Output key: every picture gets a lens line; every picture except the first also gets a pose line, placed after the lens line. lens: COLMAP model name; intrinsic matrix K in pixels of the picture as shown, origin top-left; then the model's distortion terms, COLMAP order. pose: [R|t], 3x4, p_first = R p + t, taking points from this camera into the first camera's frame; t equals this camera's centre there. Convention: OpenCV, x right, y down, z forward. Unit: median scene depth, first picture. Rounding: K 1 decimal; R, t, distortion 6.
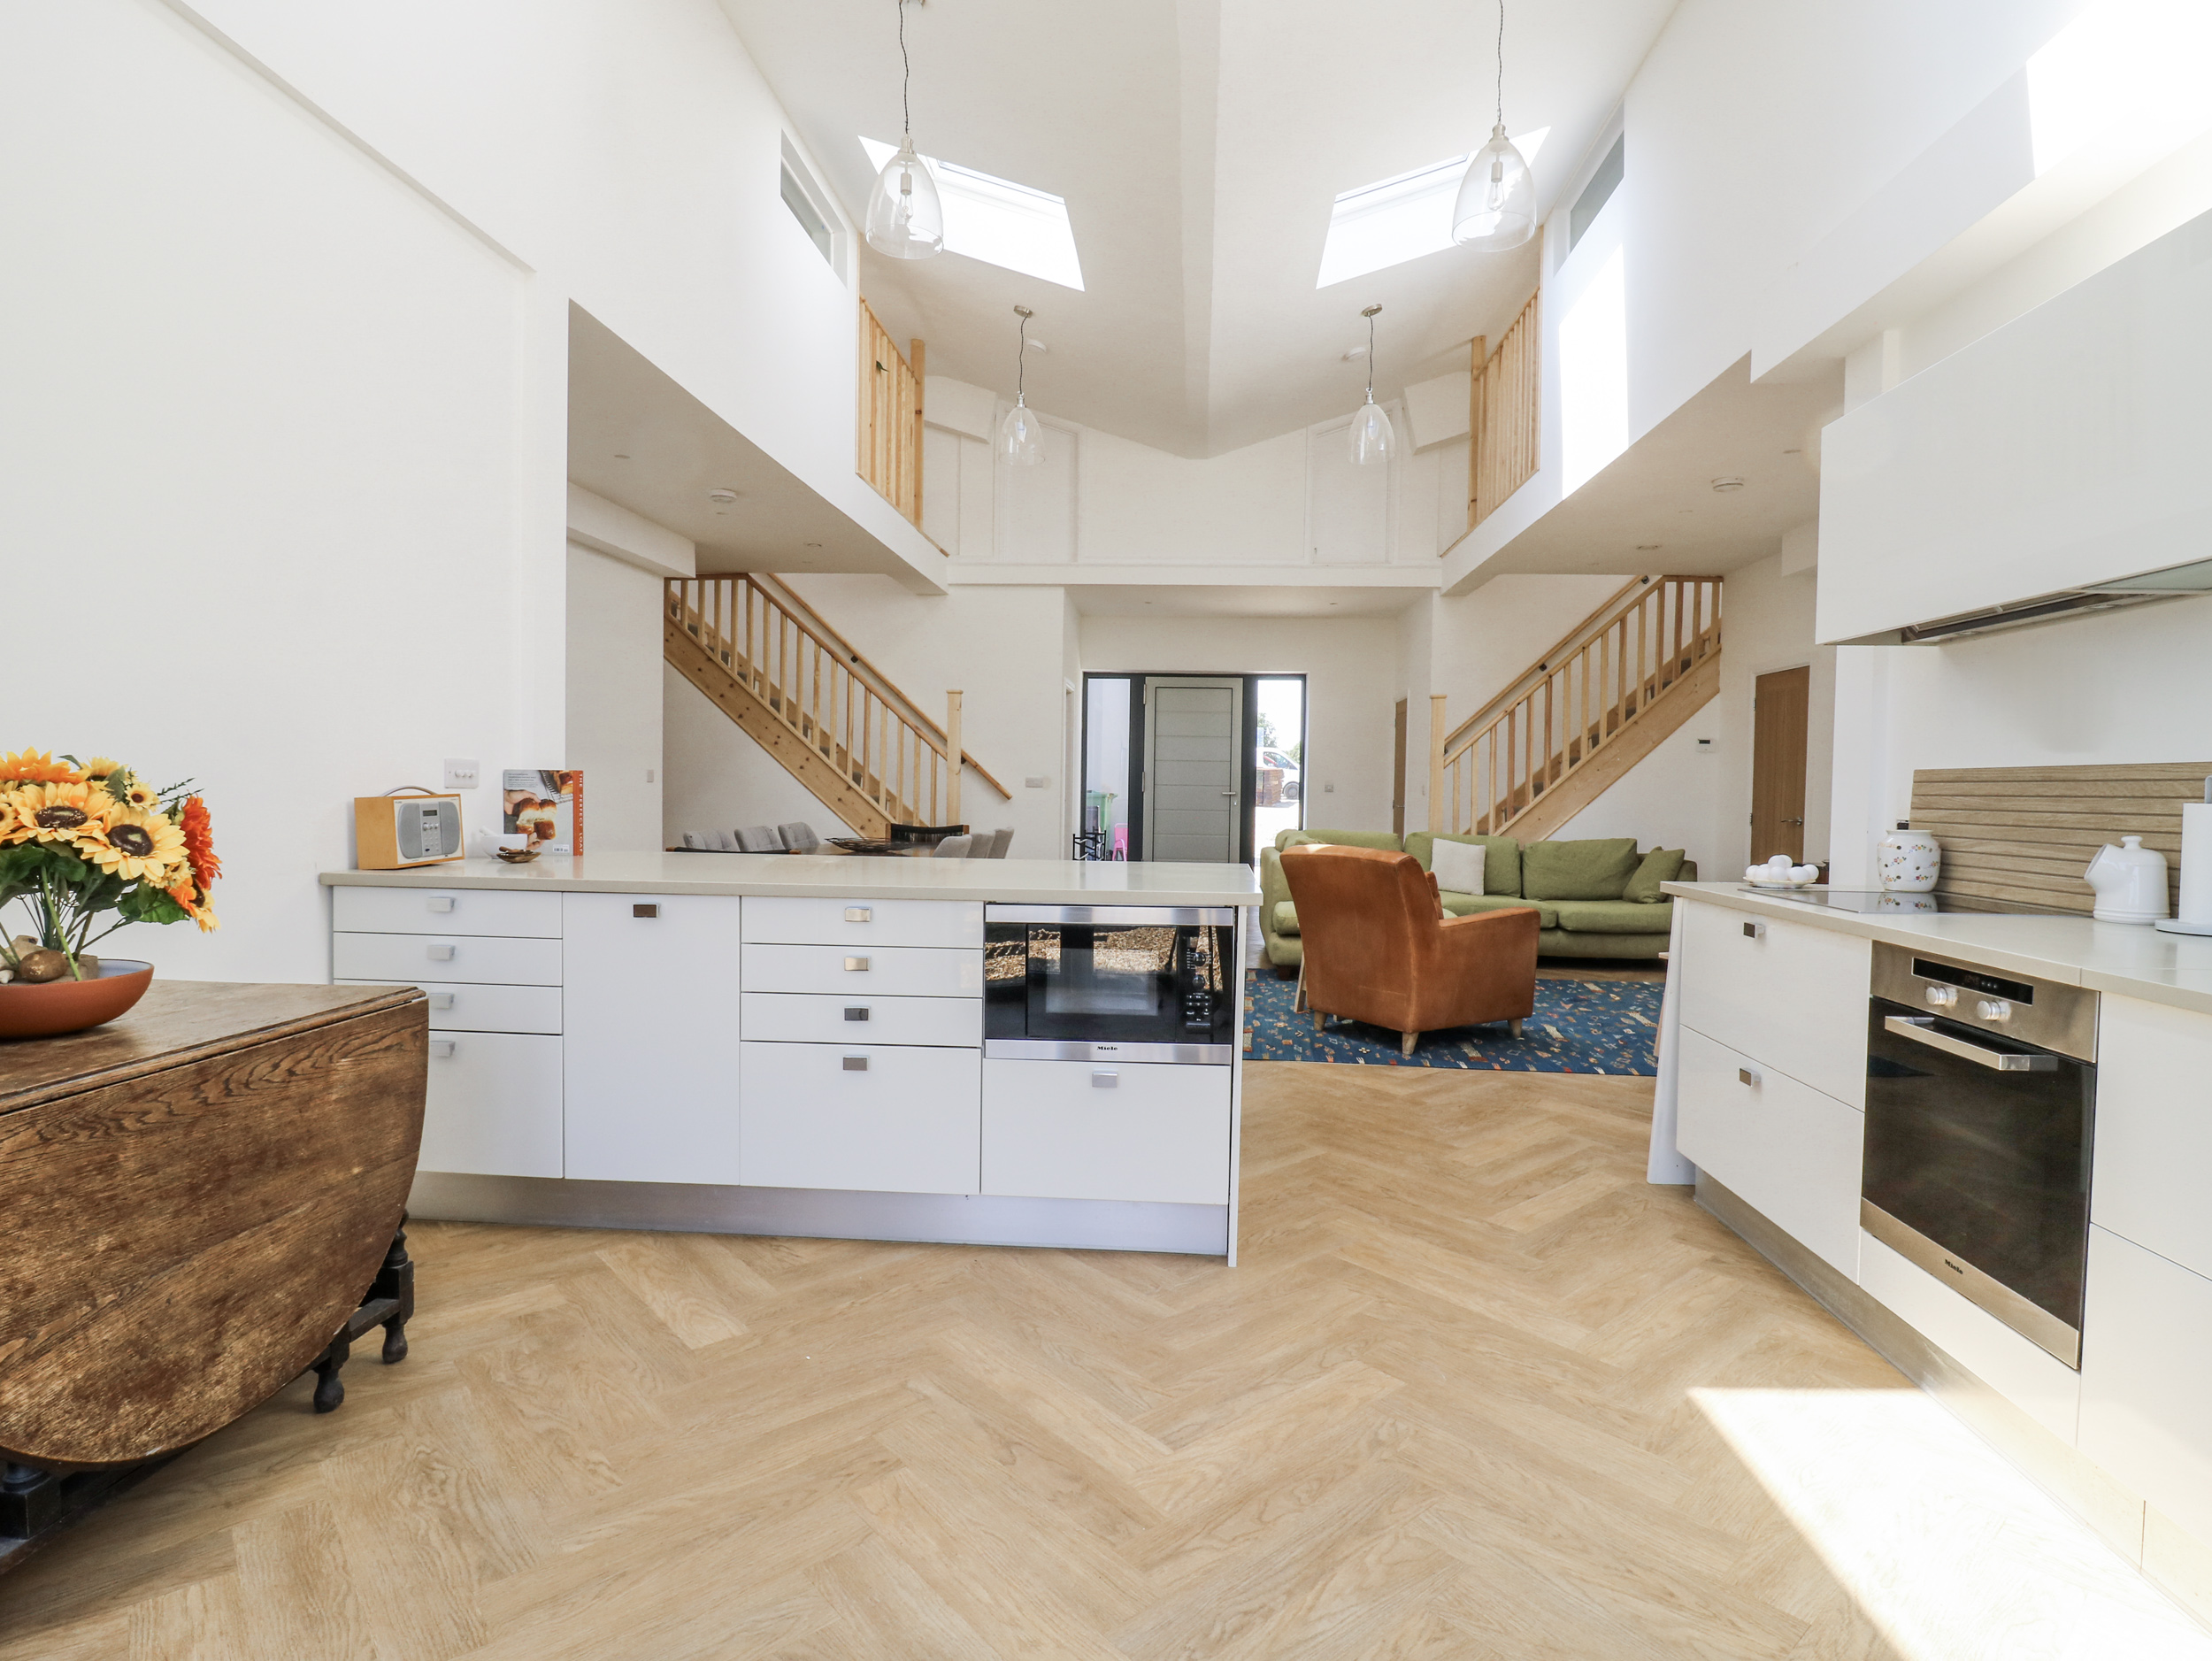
lens RADIAL K [[1153.0, 0, 1130.8], [0, 1153.0, 822.8], [0, 0, 1]] dist [0.002078, -0.015197]
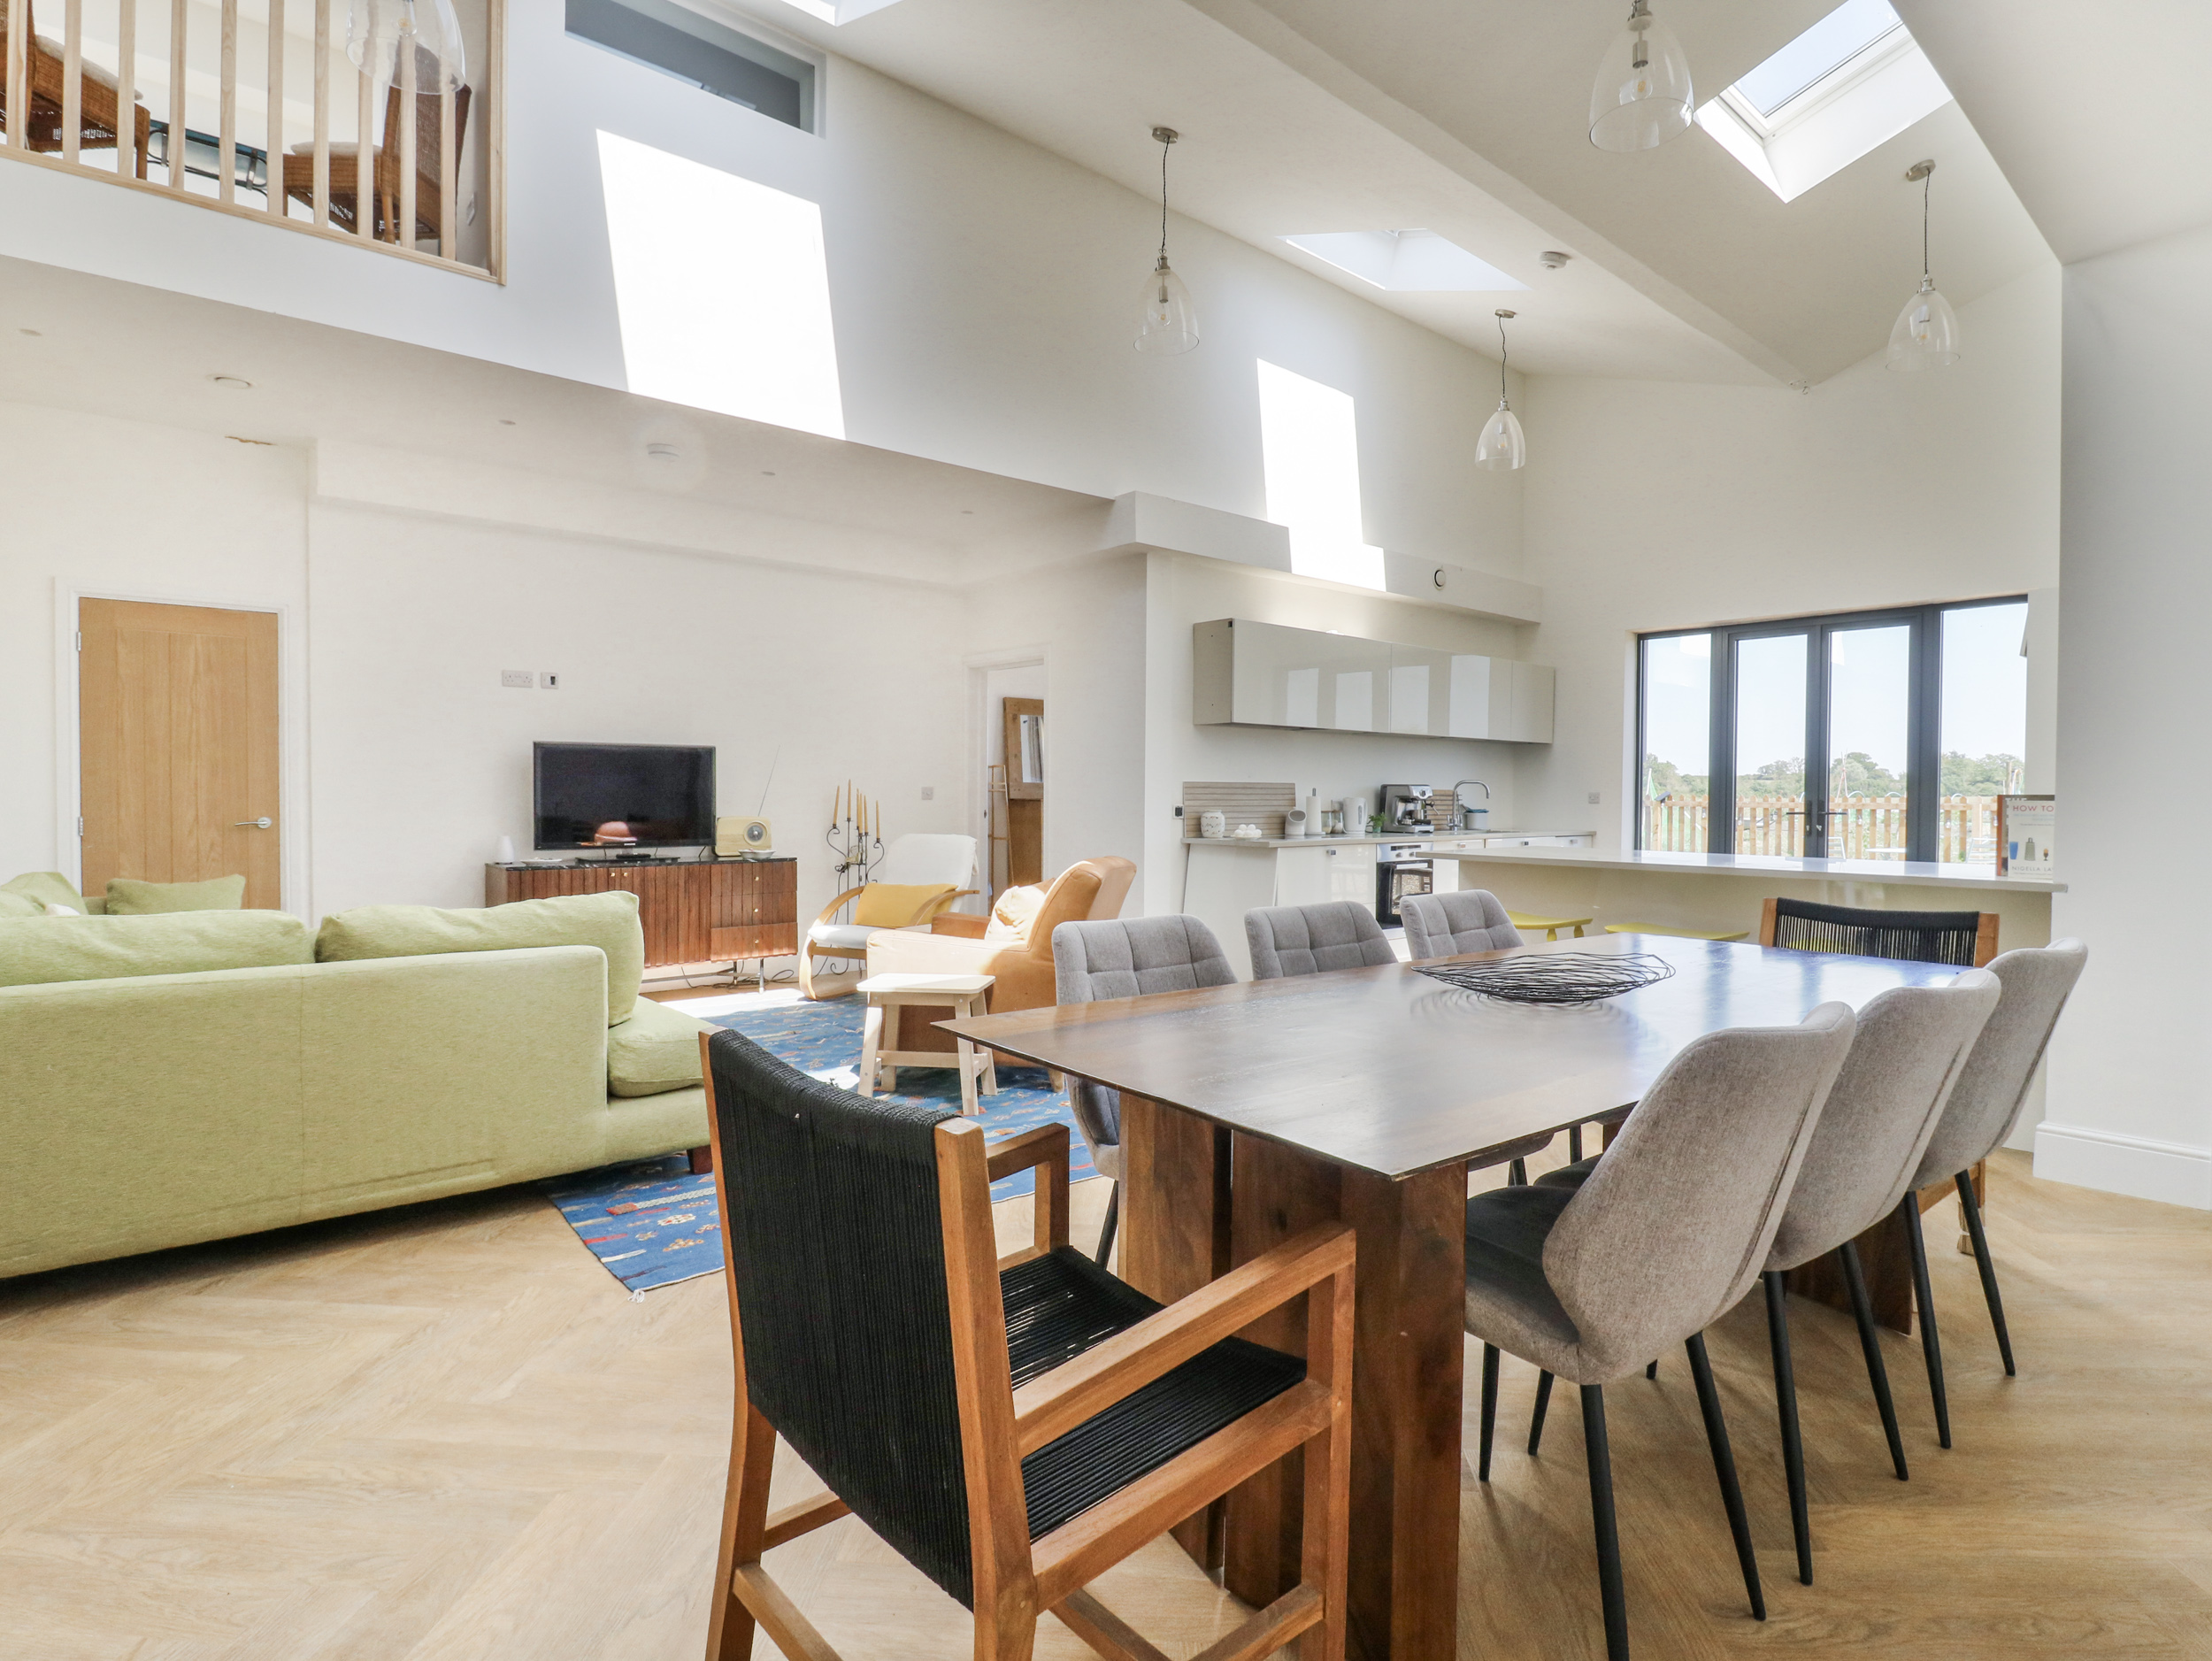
lens RADIAL K [[1158.8, 0, 1134.7], [0, 1158.8, 817.8], [0, 0, 1]] dist [0.002592, -0.015589]
pose [[-0.703584, -0.041189, 0.709417, -0.853680], [0.002569, 0.998165, 0.060502, -0.124767], [-0.710607, 0.044391, -0.702187, 2.928989]]
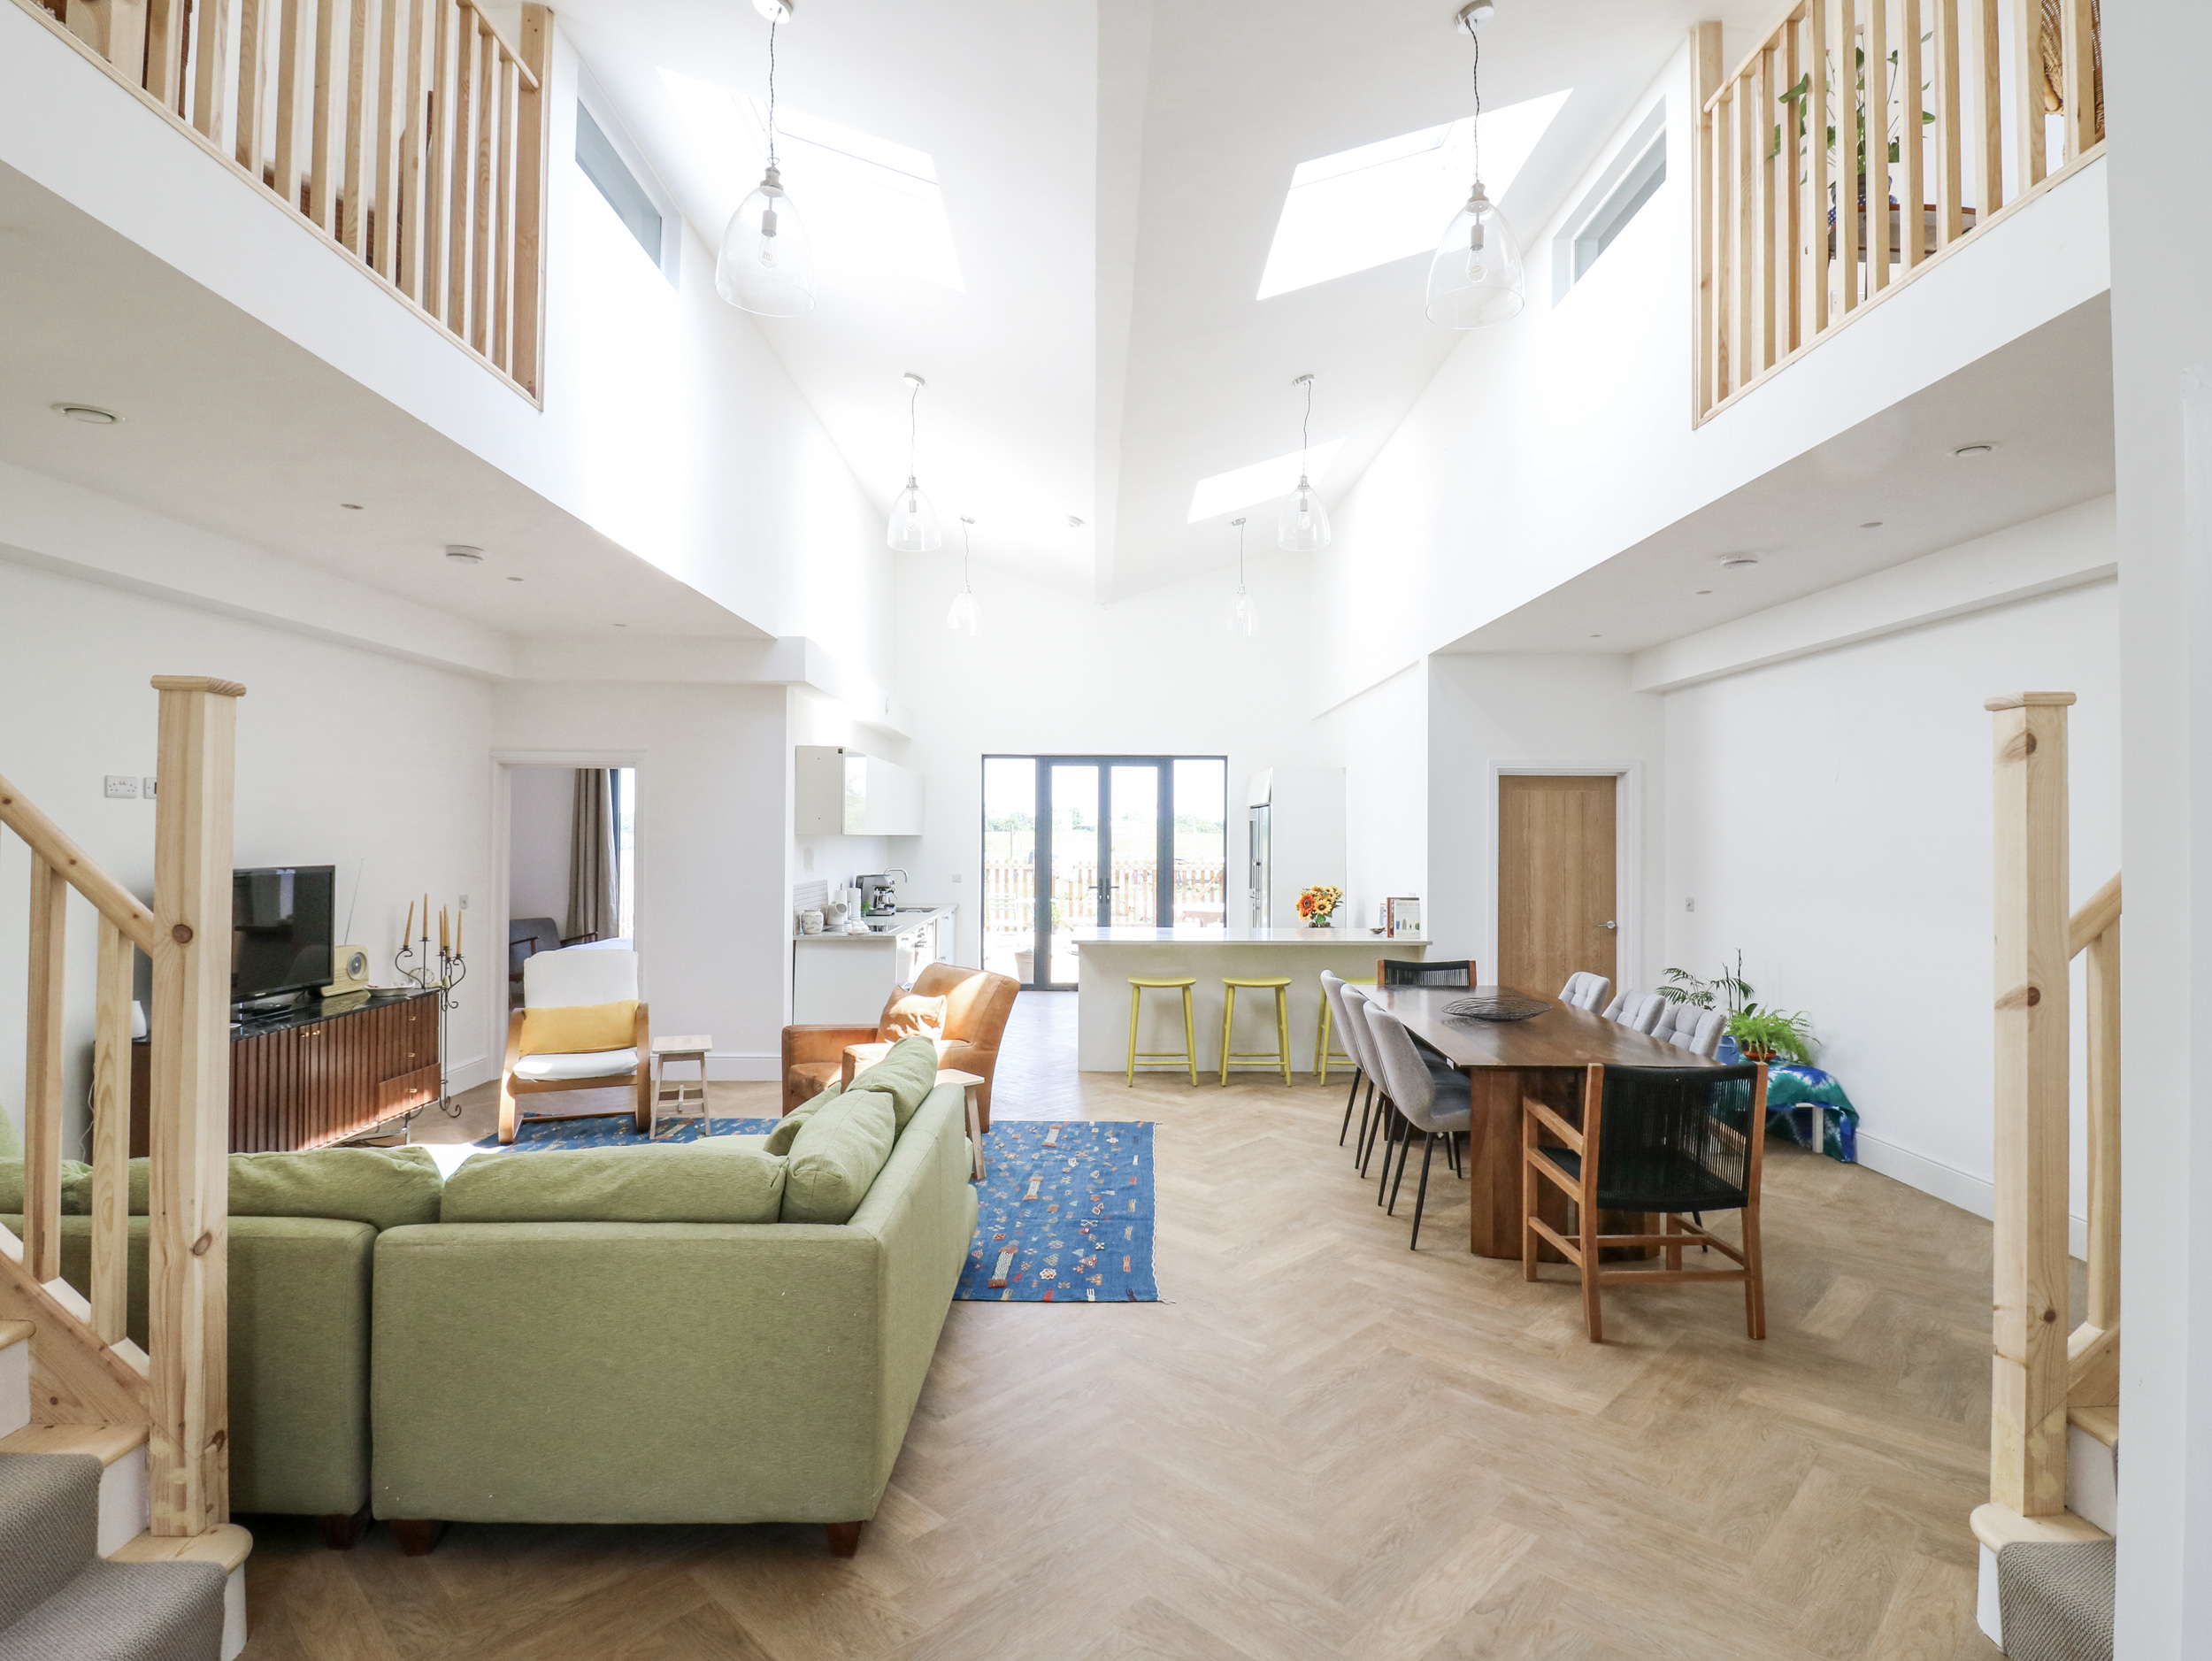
lens RADIAL K [[1153.0, 0, 1130.8], [0, 1153.0, 822.8], [0, 0, 1]] dist [0.002078, -0.015197]
pose [[-0.995492, -0.029311, -0.090199, 0.245969], [-0.031383, 0.999273, 0.021638, -0.284716], [0.089499, 0.024371, -0.995689, 3.924958]]
